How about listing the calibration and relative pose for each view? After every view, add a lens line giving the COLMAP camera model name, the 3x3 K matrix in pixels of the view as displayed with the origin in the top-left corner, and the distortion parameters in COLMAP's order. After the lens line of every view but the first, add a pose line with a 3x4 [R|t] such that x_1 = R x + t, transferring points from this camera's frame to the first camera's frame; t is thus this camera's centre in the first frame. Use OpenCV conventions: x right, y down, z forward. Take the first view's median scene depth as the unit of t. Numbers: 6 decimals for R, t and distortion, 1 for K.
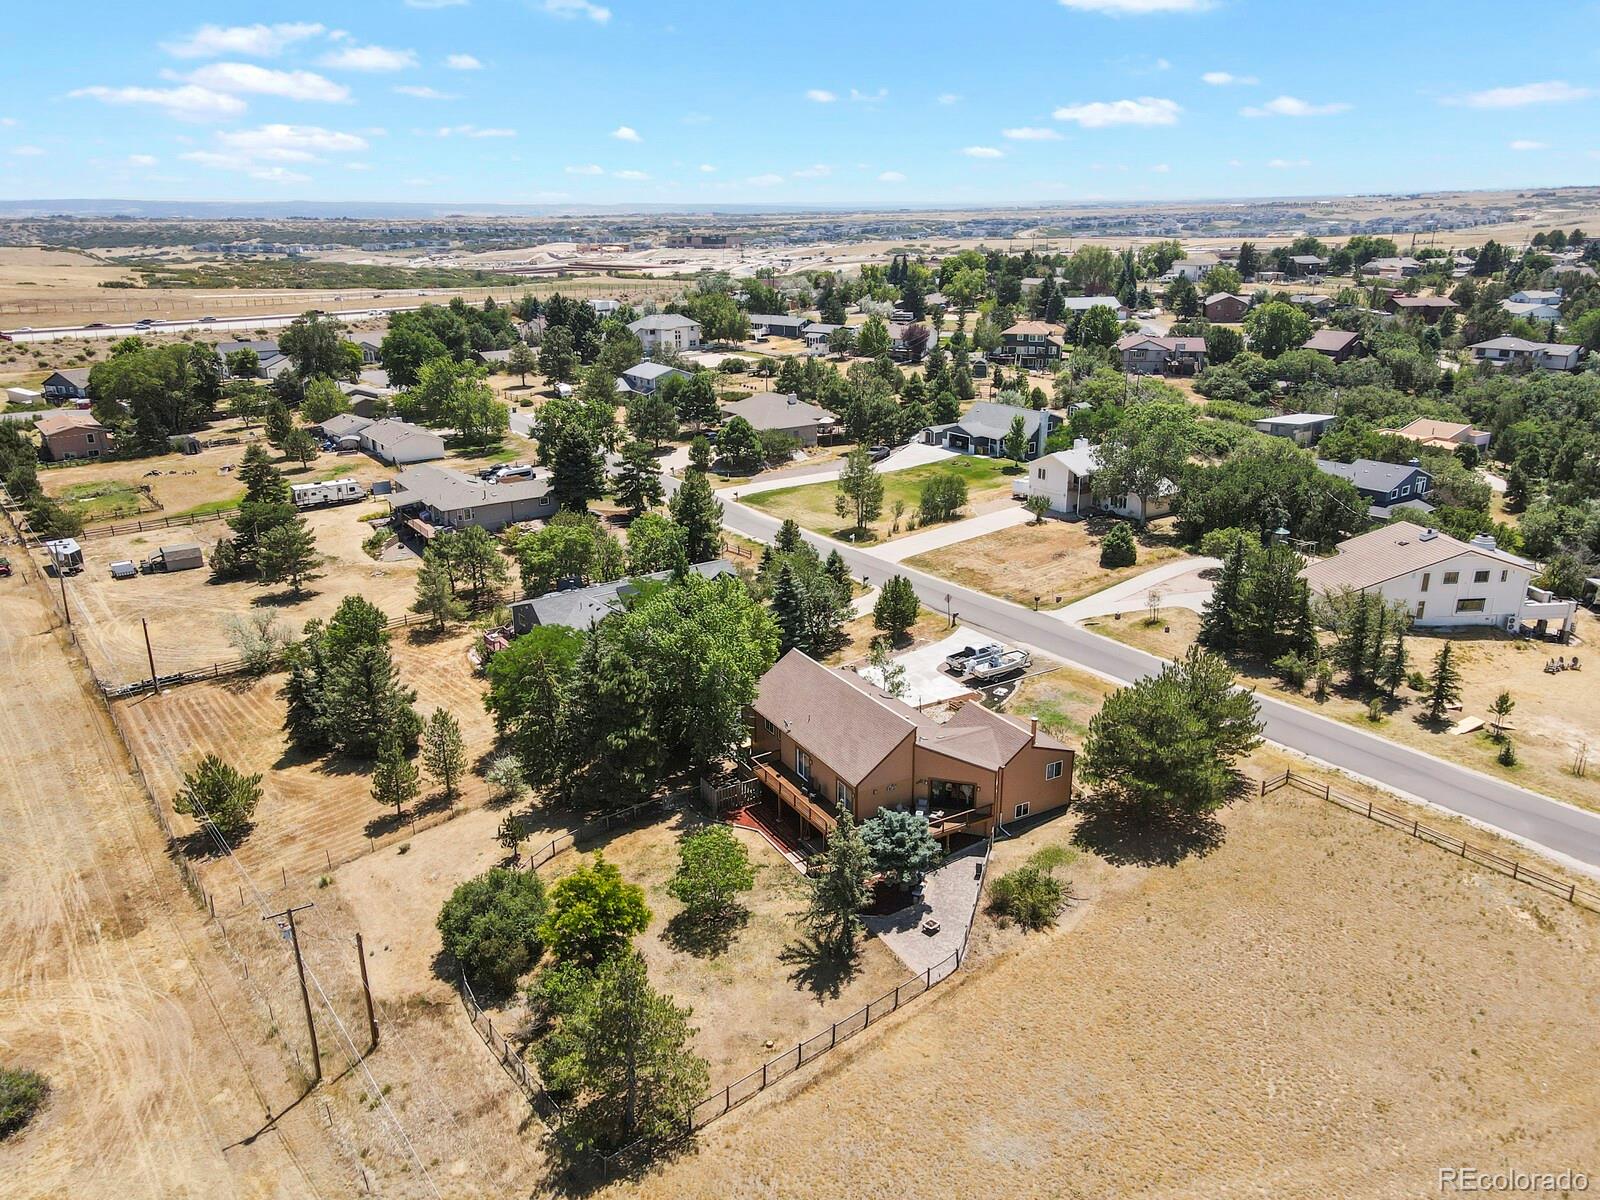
lens RADIAL K [[1157.2, 0, 797.3], [0, 1157.2, 601.8], [0, 0, 1]] dist [0.035330, 0.038415]
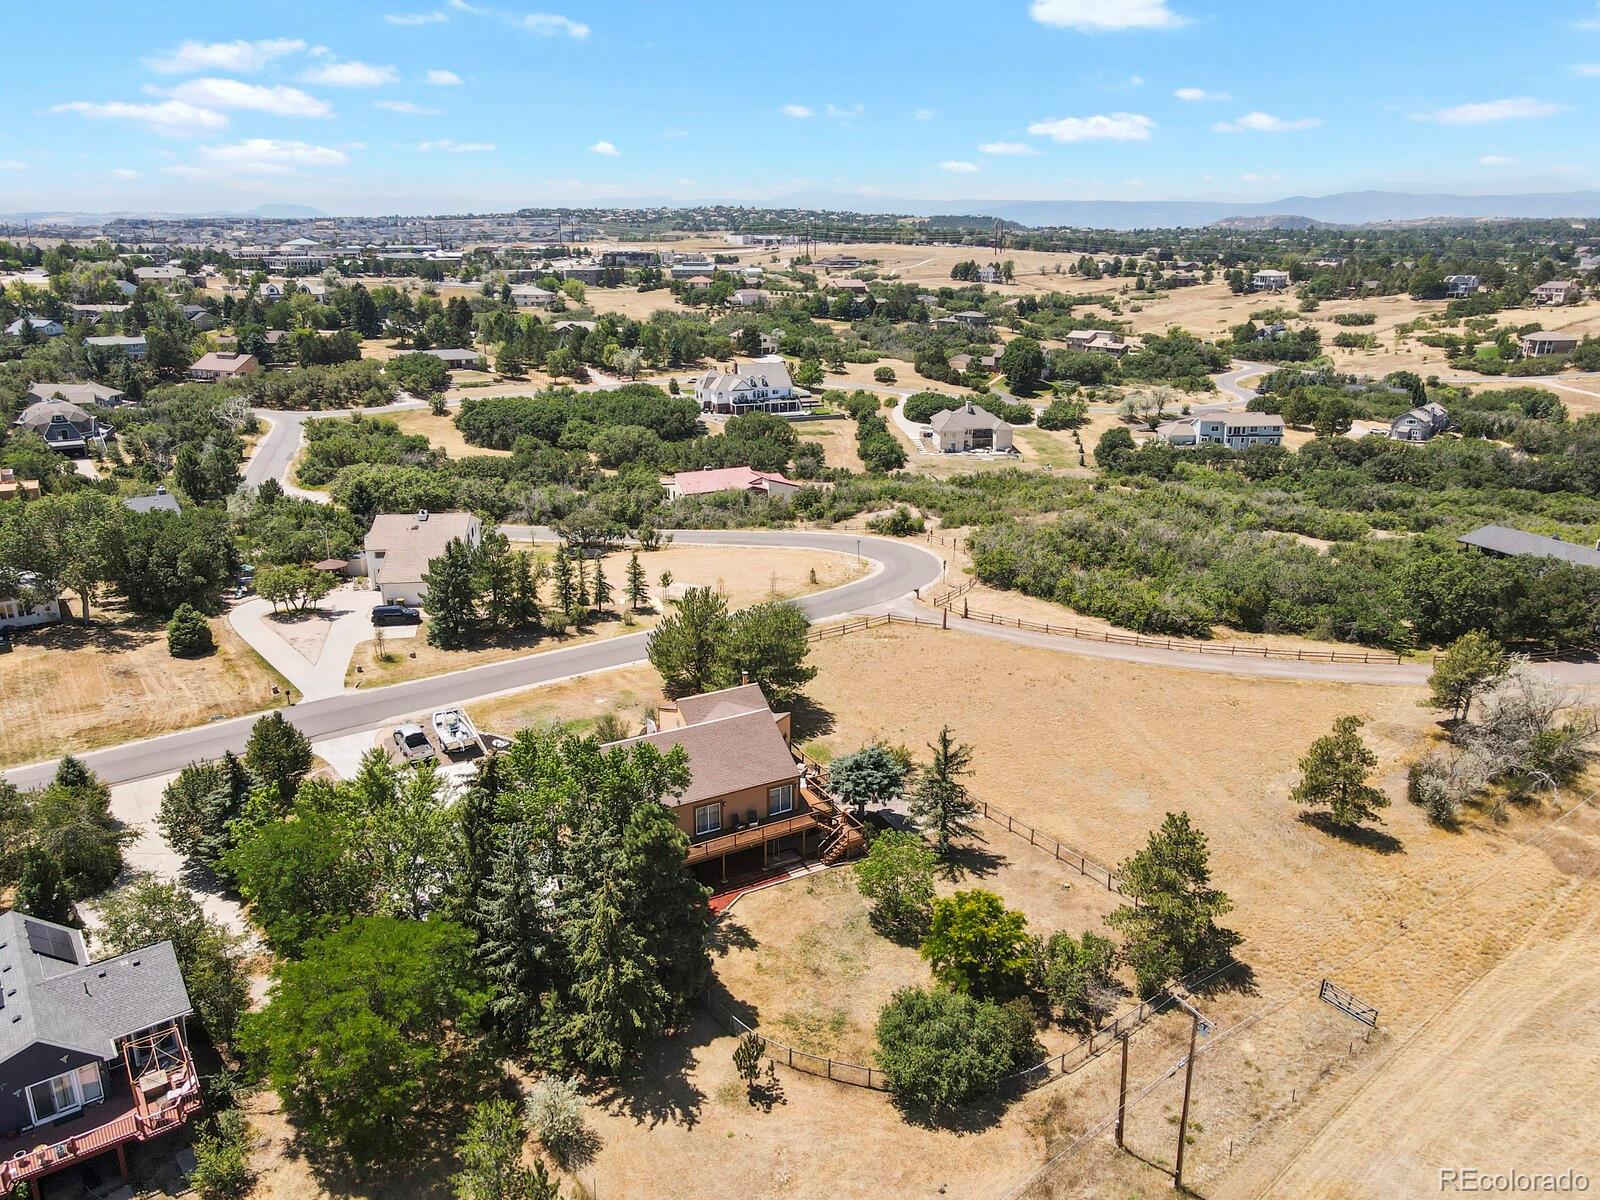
lens RADIAL K [[1161.7, 0, 789.7], [0, 1161.7, 598.7], [0, 0, 1]] dist [0.034747, 0.046209]
pose [[0.008113, -0.300256, 0.953824, -0.780477], [0.325451, 0.902716, 0.281399, -0.246717], [-0.945524, 0.308140, 0.105043, 0.714063]]
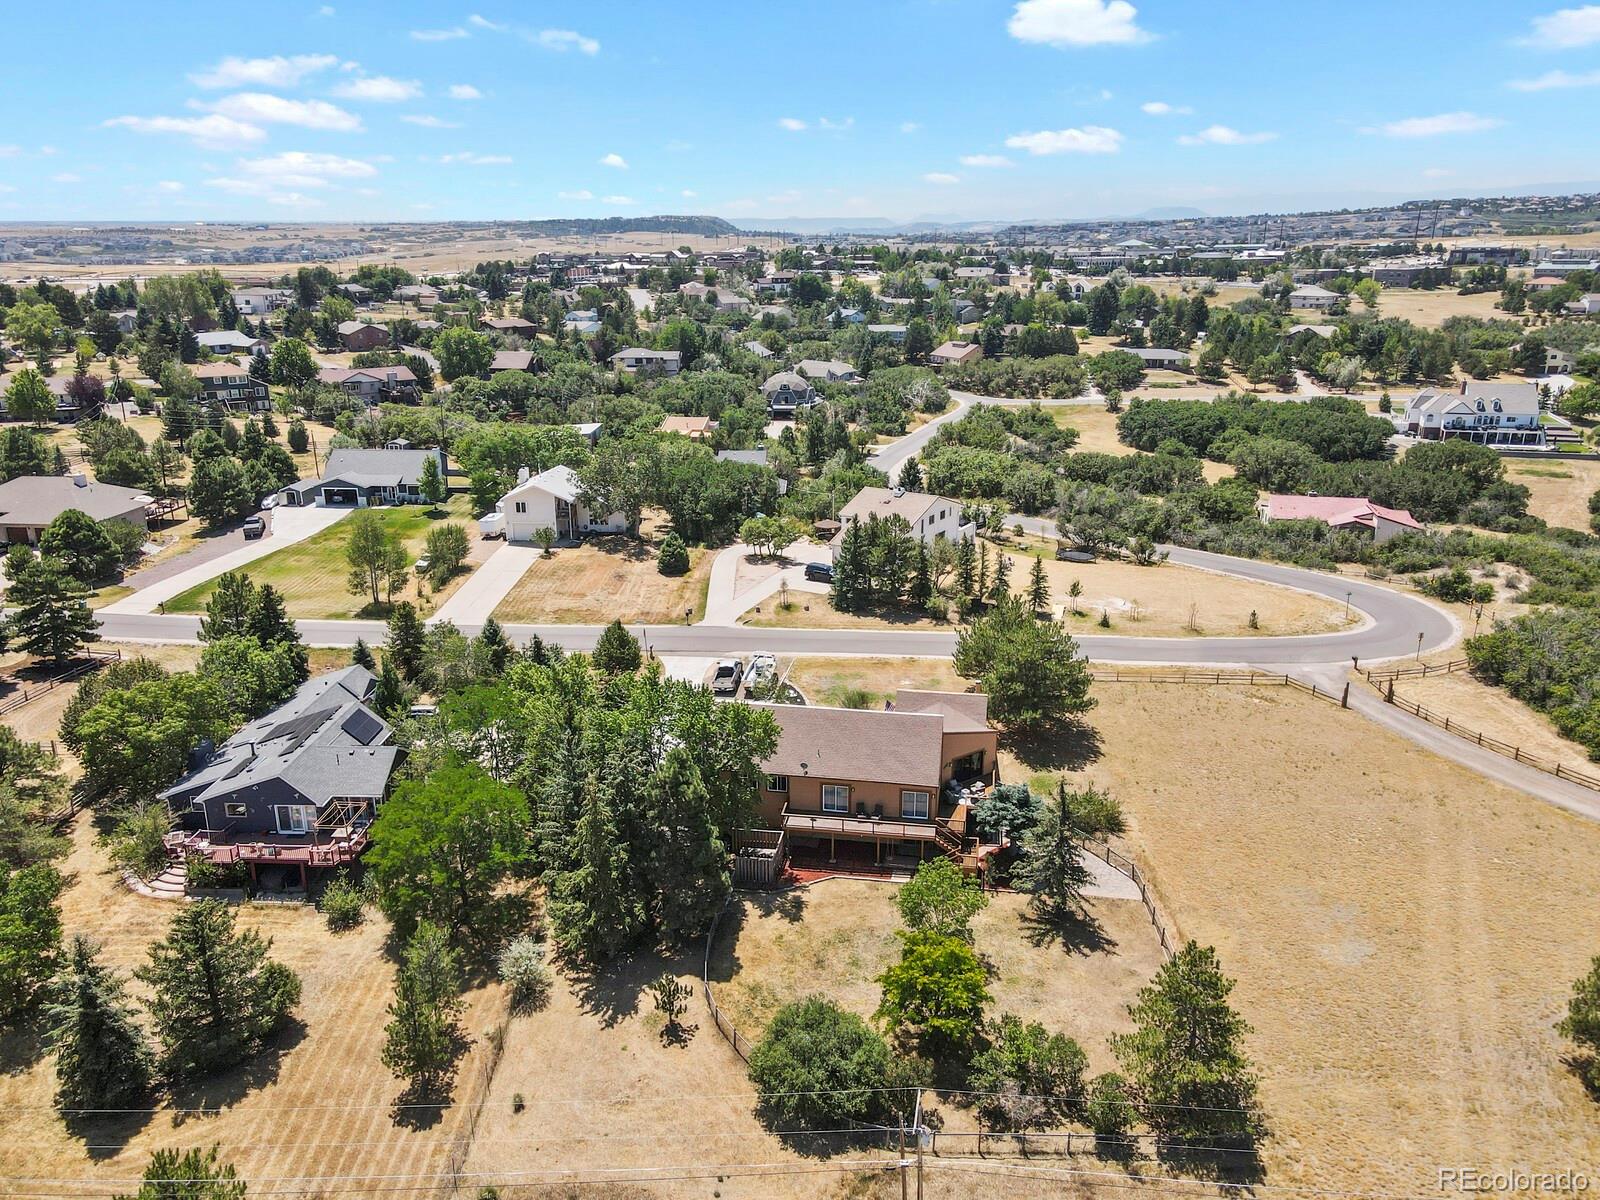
lens RADIAL K [[1157.2, 0, 797.3], [0, 1157.2, 601.8], [0, 0, 1]] dist [0.035330, 0.038415]
pose [[0.637372, -0.234172, 0.734112, -0.643087], [0.250010, 0.964010, 0.090442, -0.108299], [-0.728870, 0.125890, 0.672979, 0.307869]]
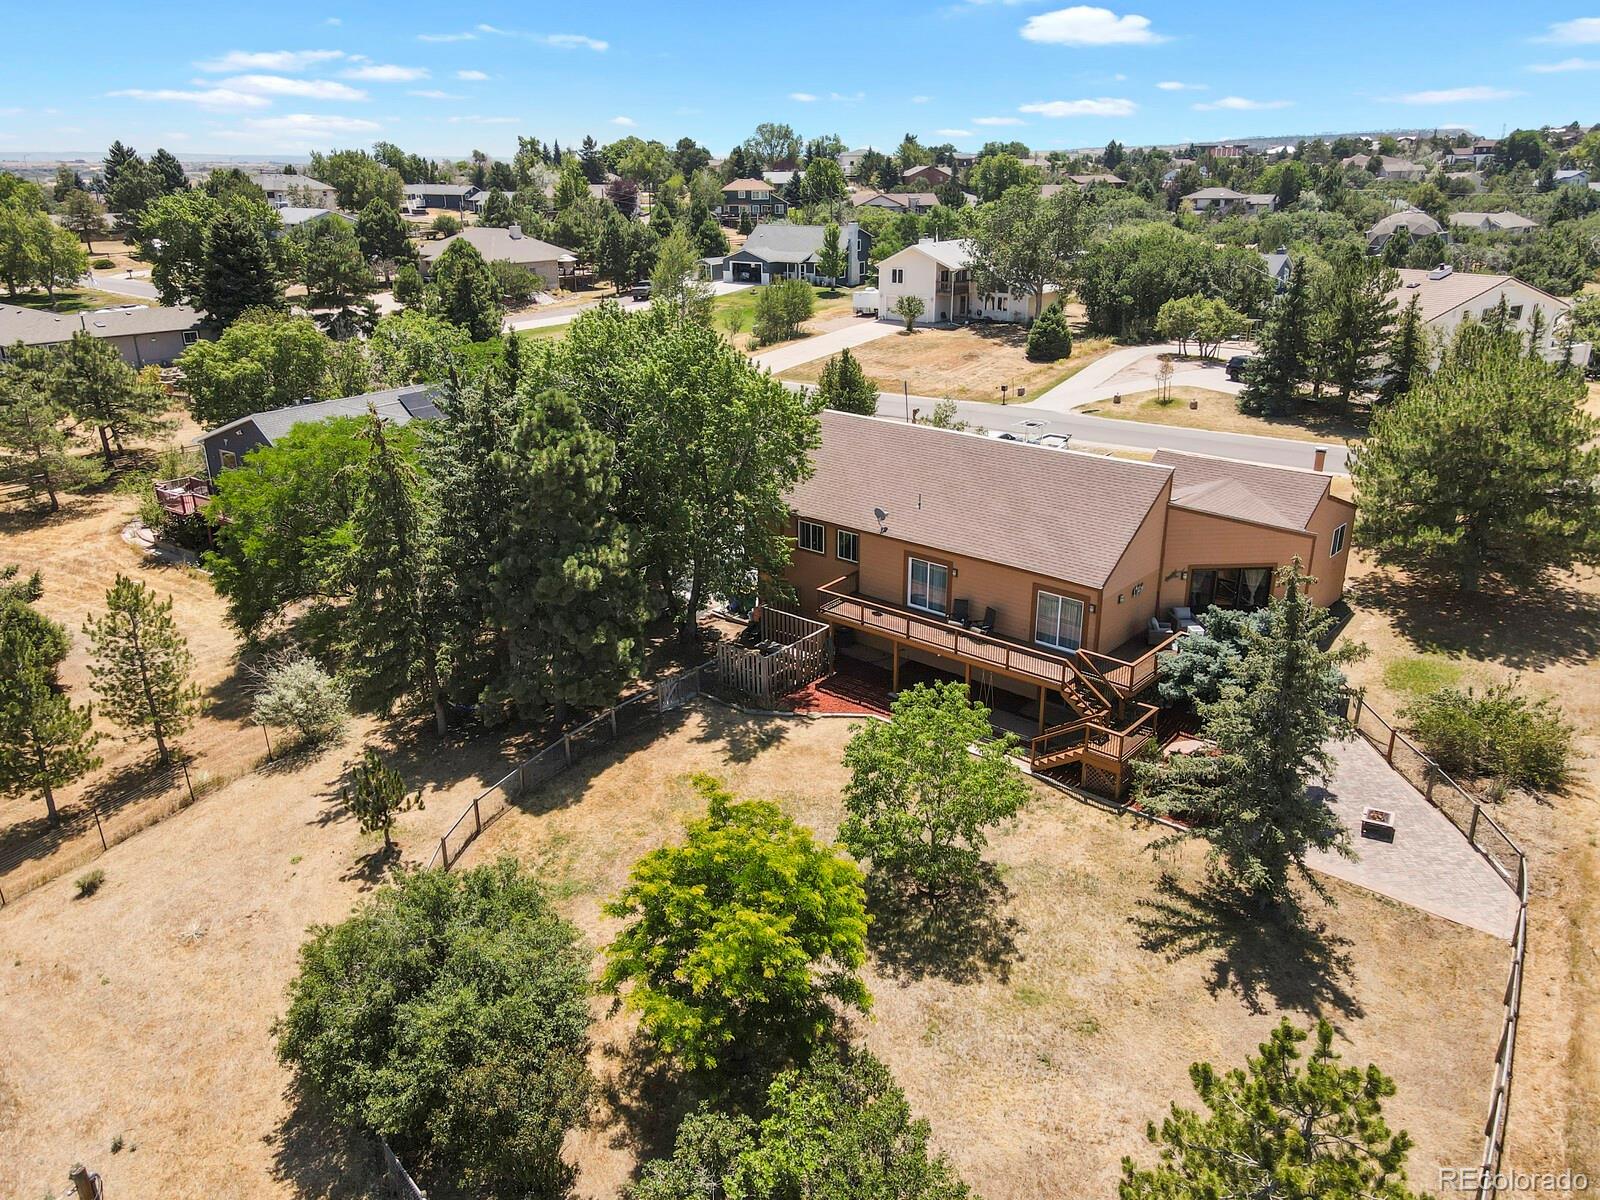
lens RADIAL K [[1157.2, 0, 797.3], [0, 1157.2, 601.8], [0, 0, 1]] dist [0.035330, 0.038415]
pose [[0.945912, -0.115329, 0.303232, -0.195000], [0.105687, 0.993237, 0.048078, 0.106600], [-0.306726, -0.013430, 0.951703, 0.468329]]
